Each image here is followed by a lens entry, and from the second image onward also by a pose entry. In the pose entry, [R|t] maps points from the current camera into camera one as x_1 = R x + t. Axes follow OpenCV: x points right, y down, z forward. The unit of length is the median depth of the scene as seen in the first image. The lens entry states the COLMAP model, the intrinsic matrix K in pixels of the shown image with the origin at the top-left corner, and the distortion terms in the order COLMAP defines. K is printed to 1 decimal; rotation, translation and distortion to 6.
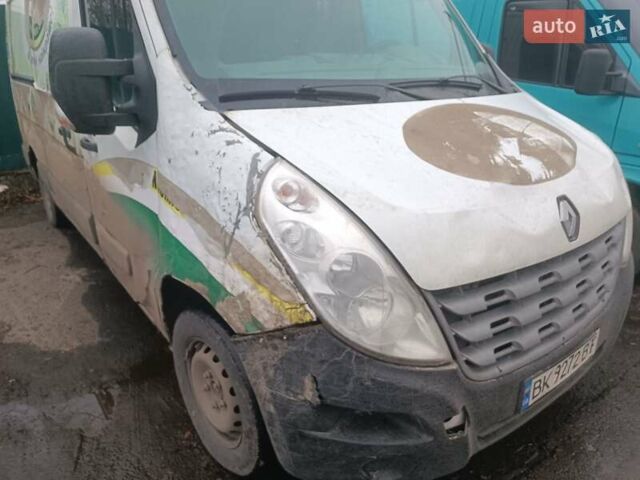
lens RADIAL K [[463.6, 0, 320.0], [0, 463.6, 240.0], [0, 0, 1]] dist [0.049135, -0.053248]
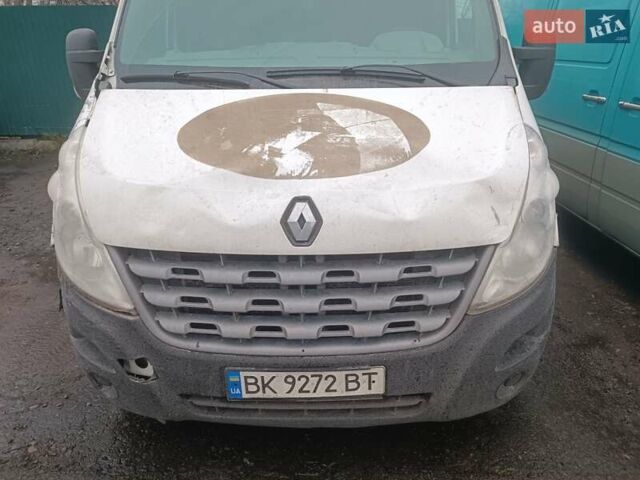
lens RADIAL K [[463.6, 0, 320.0], [0, 463.6, 240.0], [0, 0, 1]] dist [0.049135, -0.053248]
pose [[0.792892, 0.220255, -0.568163, 1.068945], [-0.206614, 0.974332, 0.089375, -0.097716], [0.573265, 0.046526, 0.818048, 0.265152]]
